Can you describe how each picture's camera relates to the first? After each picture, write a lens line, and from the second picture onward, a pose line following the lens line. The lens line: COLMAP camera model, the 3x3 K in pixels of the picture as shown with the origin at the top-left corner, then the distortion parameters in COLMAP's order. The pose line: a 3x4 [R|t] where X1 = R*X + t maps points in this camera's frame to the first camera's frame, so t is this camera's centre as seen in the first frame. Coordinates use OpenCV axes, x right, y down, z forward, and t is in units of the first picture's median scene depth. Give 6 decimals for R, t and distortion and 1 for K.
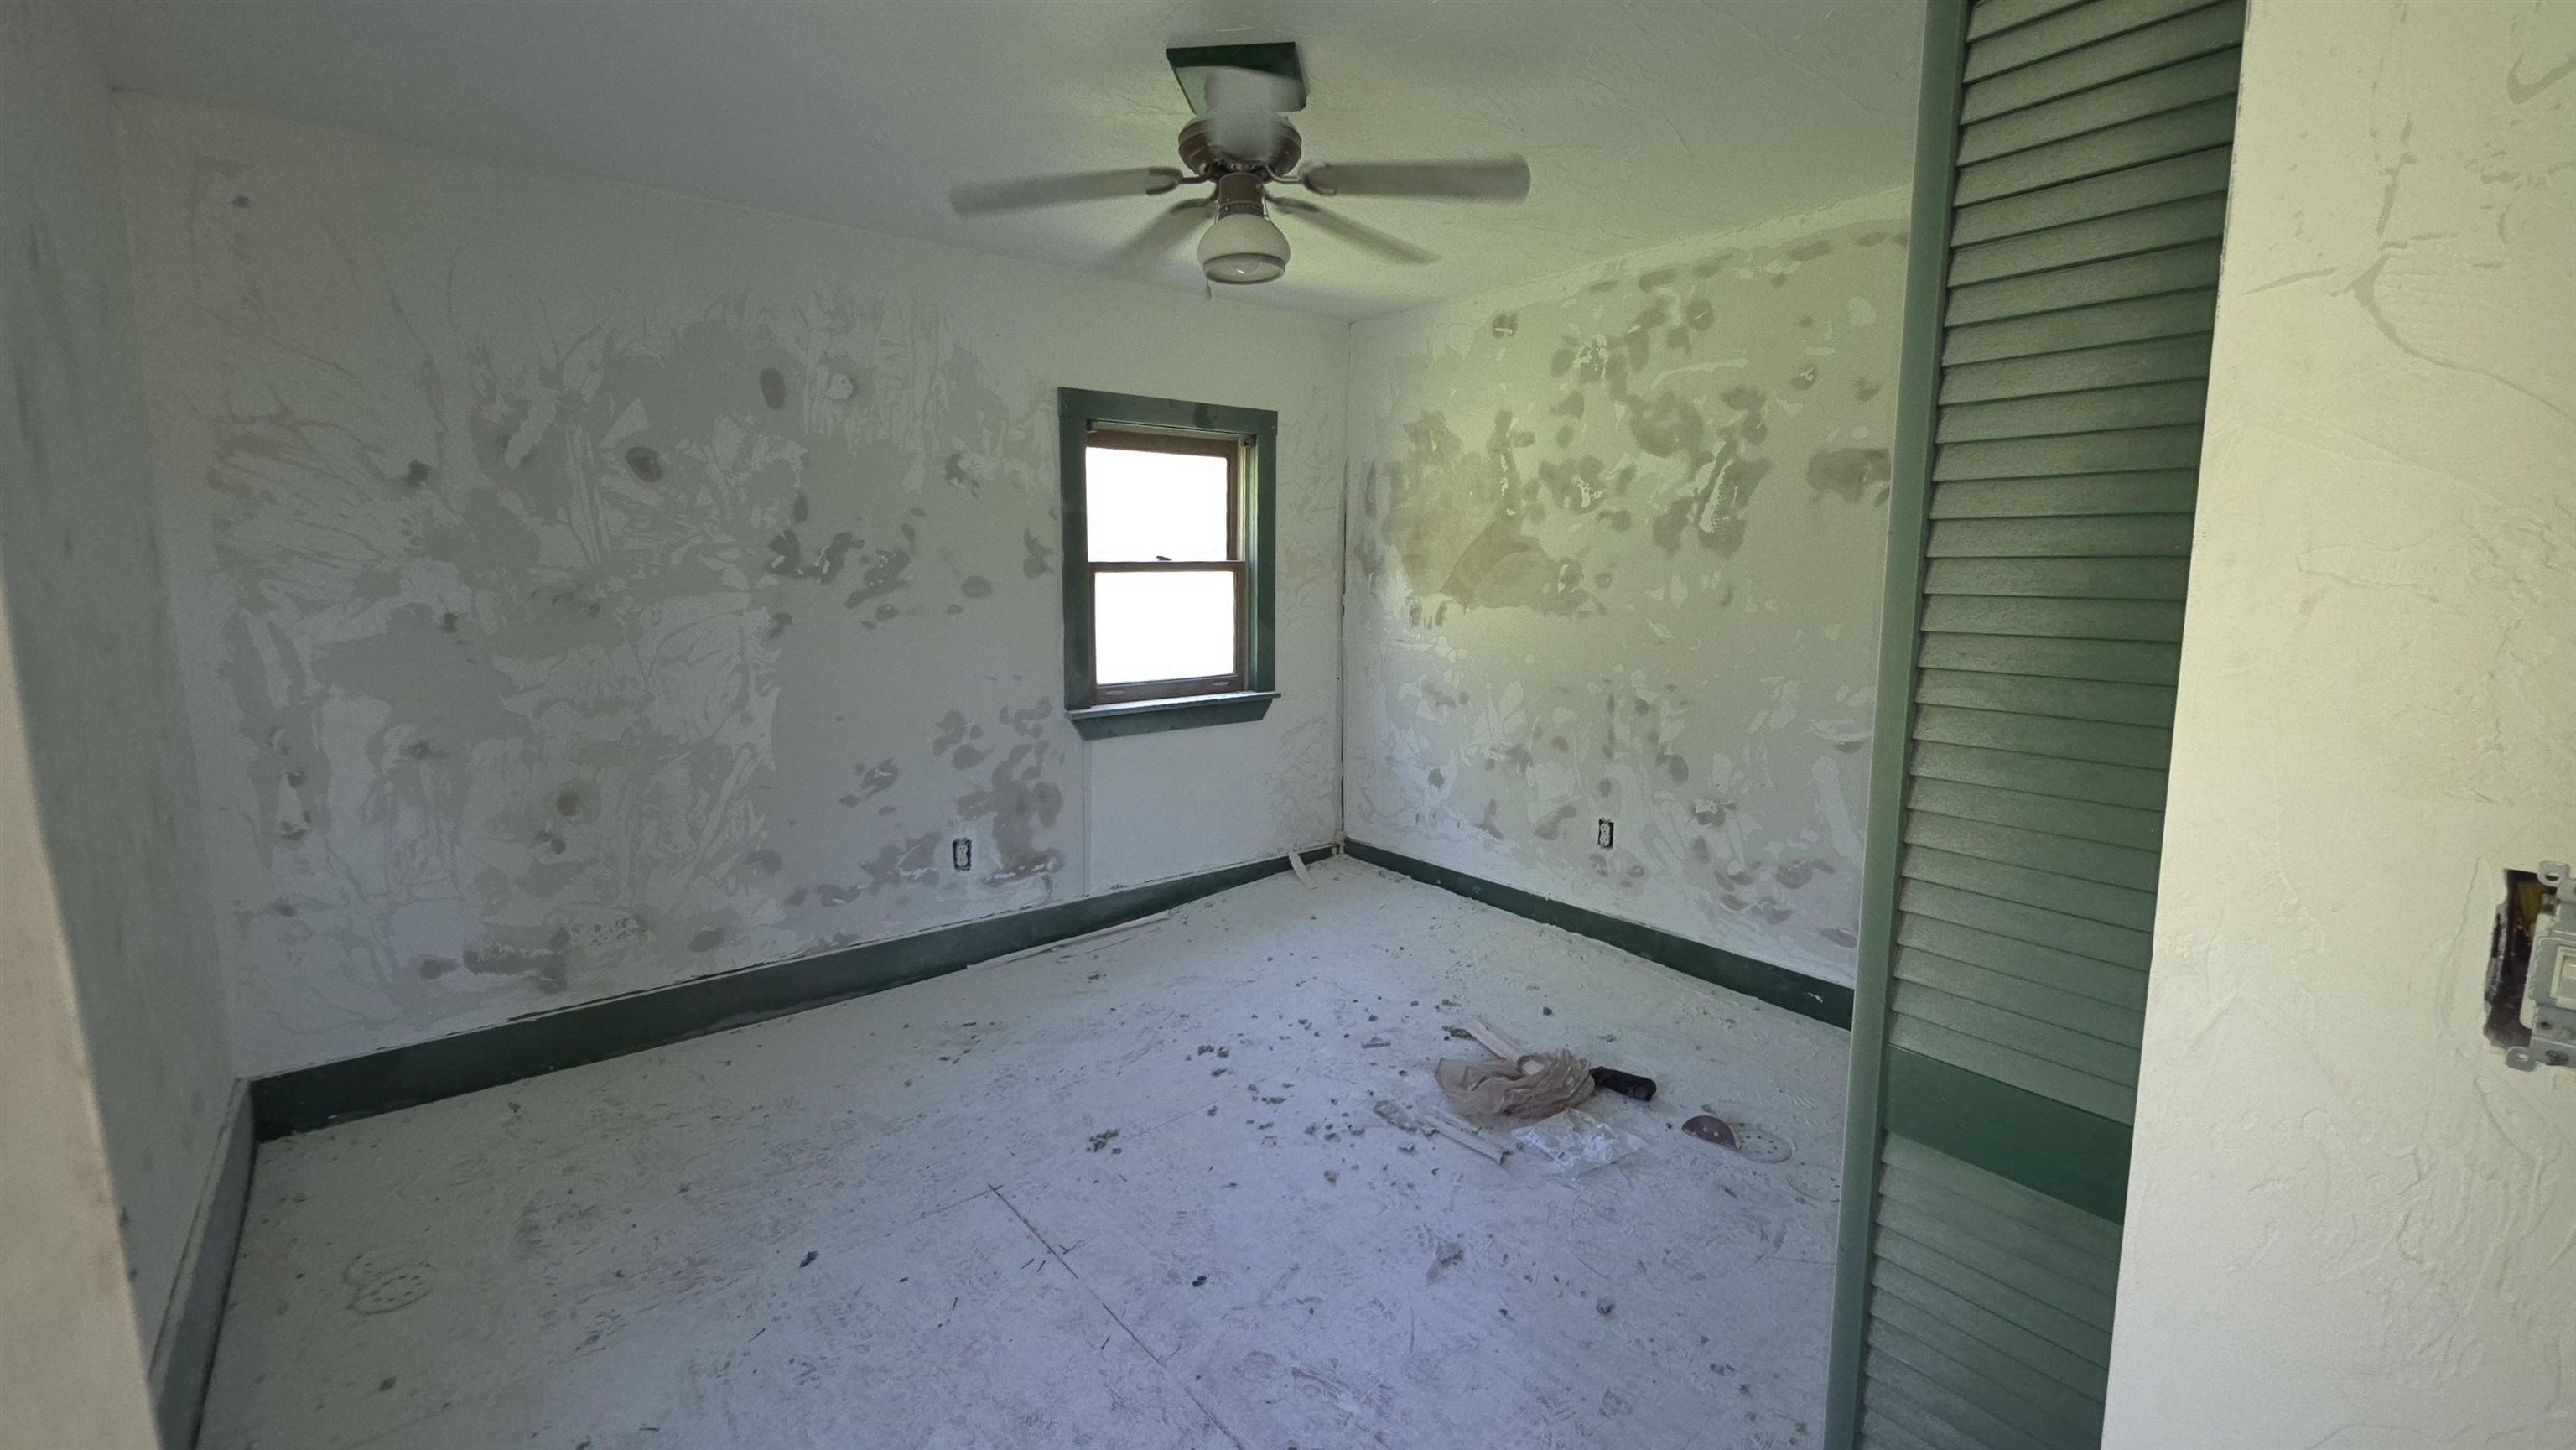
lens RADIAL K [[1047.6, 0, 1284.8], [0, 1047.6, 710.7], [0, 0, 1]] dist [0.007514, -0.000042]
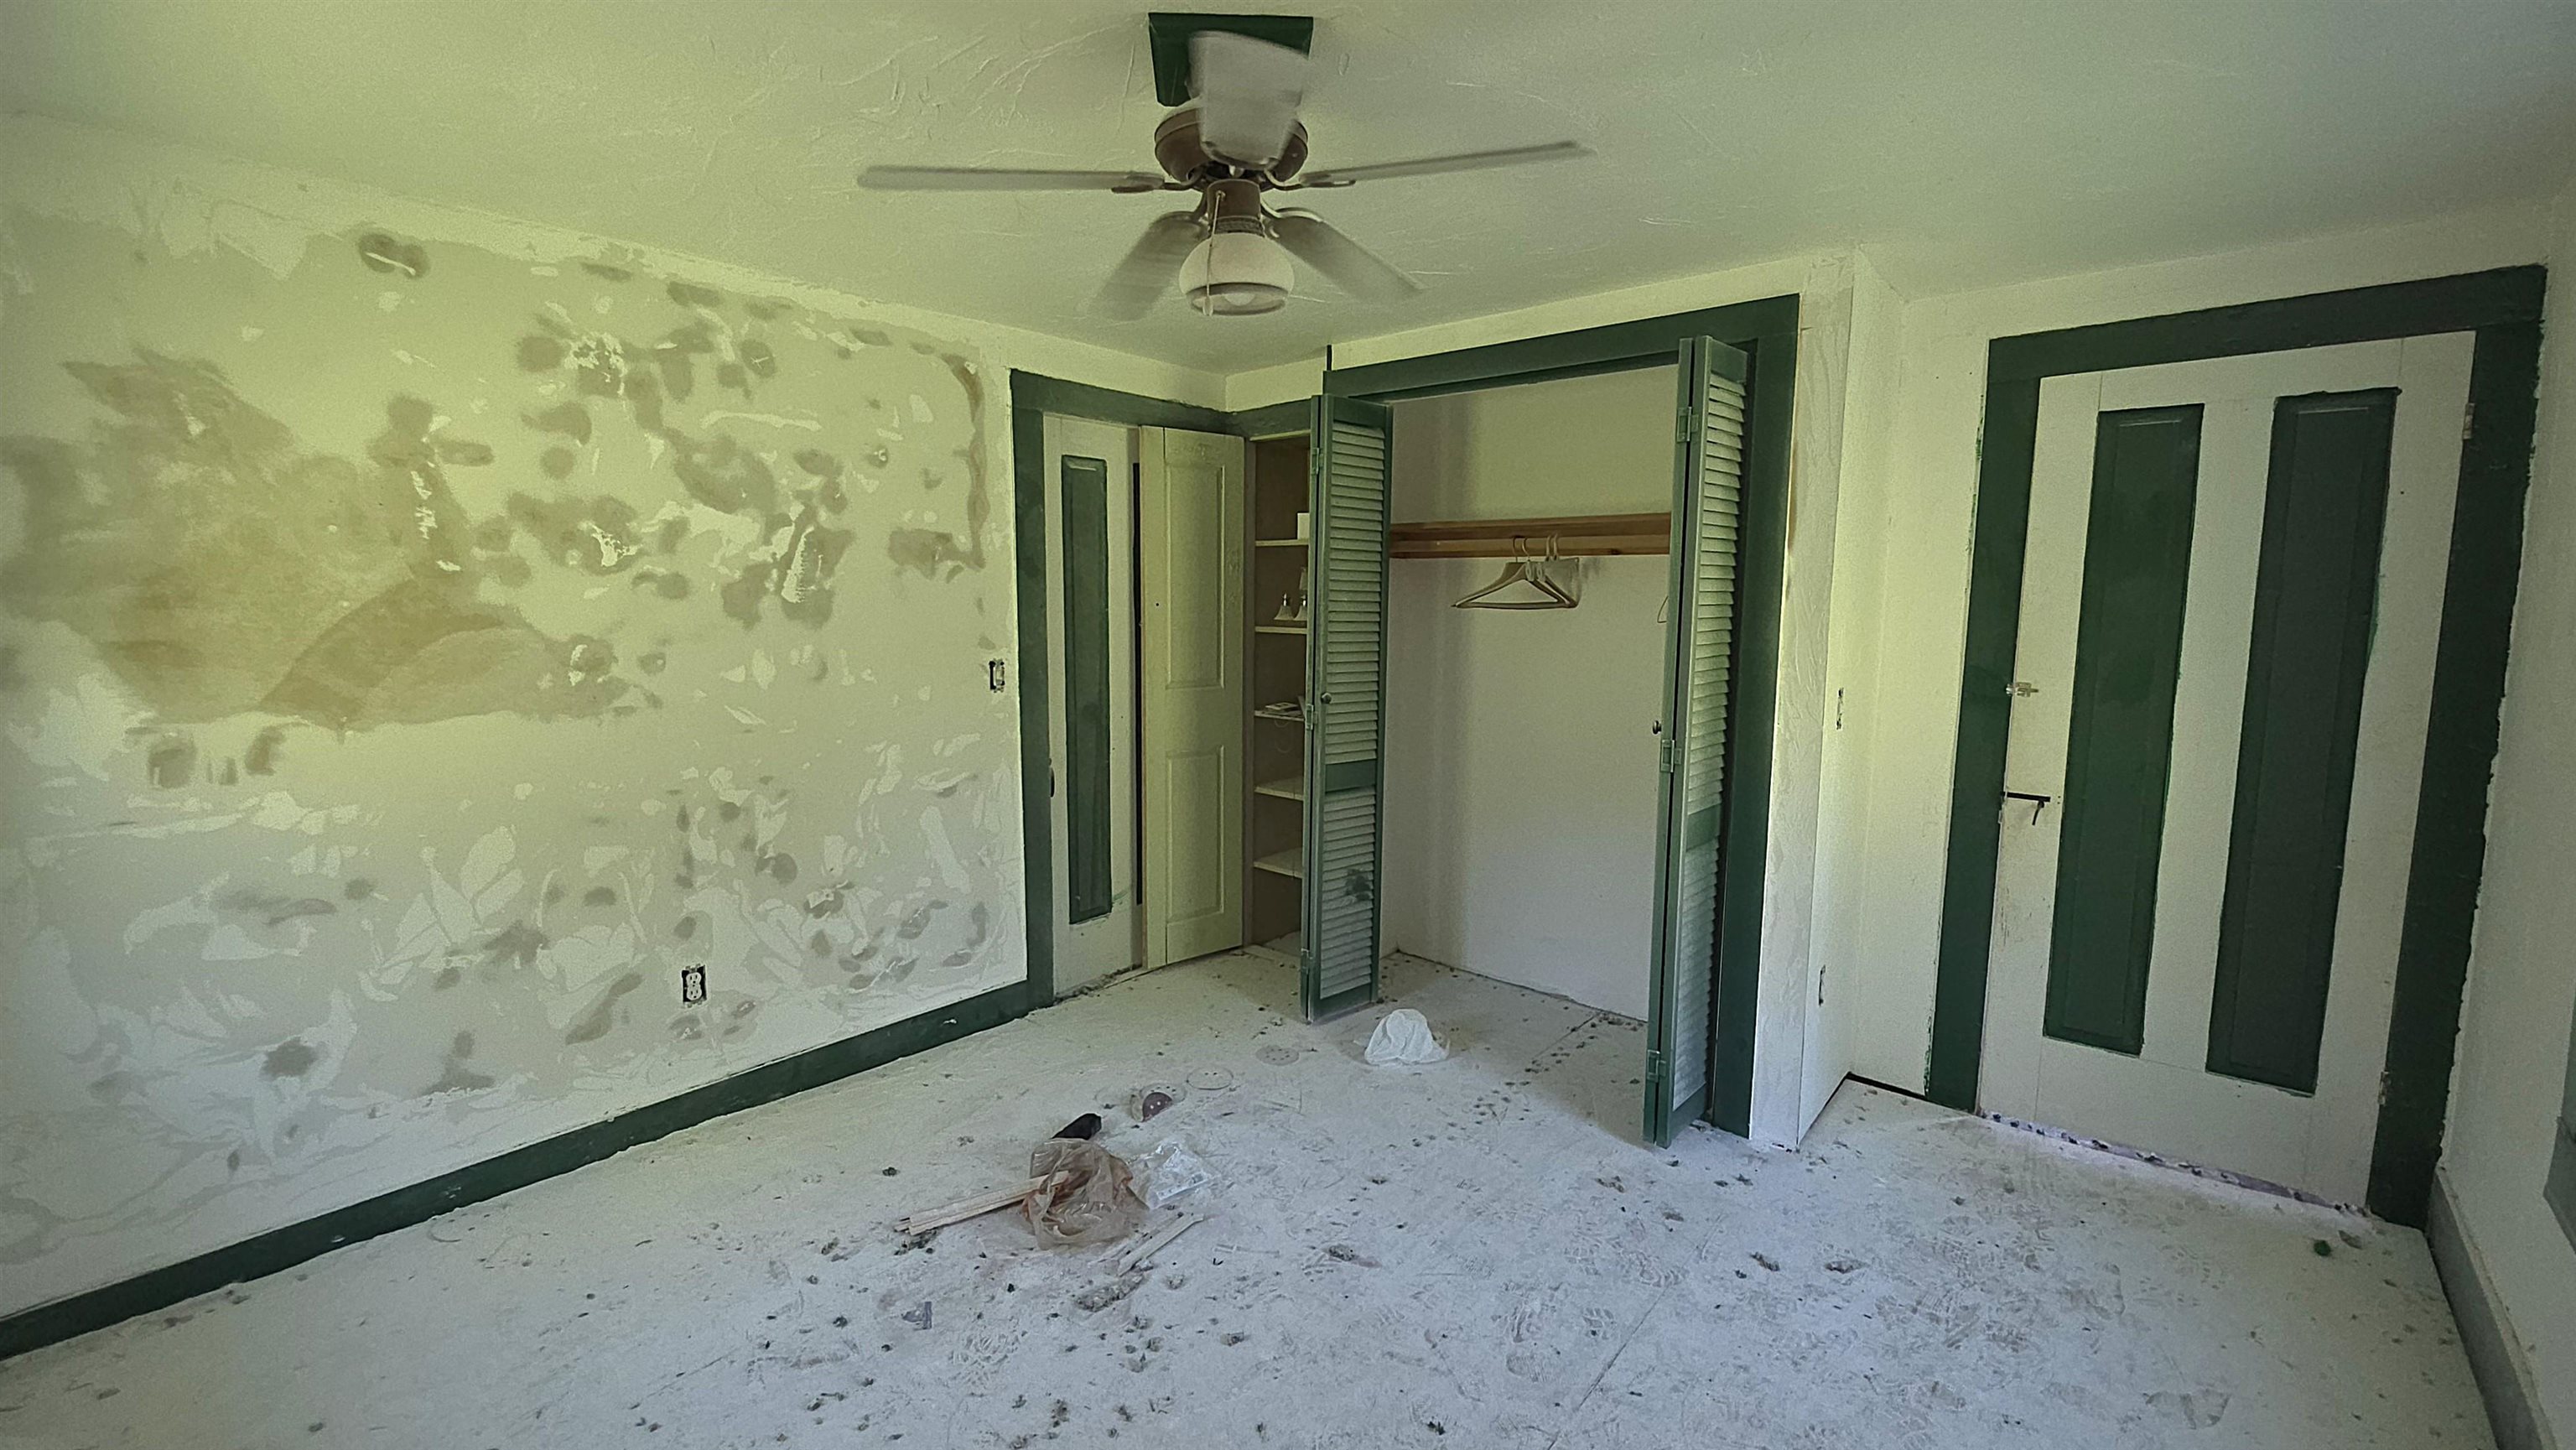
lens RADIAL K [[1027.8, 0, 1286.4], [0, 1027.8, 710.9], [0, 0, 1]] dist [0.010717, -0.007311]
pose [[-0.162640, -0.110737, 0.980452, -0.526956], [0.143958, 0.980386, 0.134610, -0.130021], [-0.976127, 0.163037, -0.143509, 0.691760]]
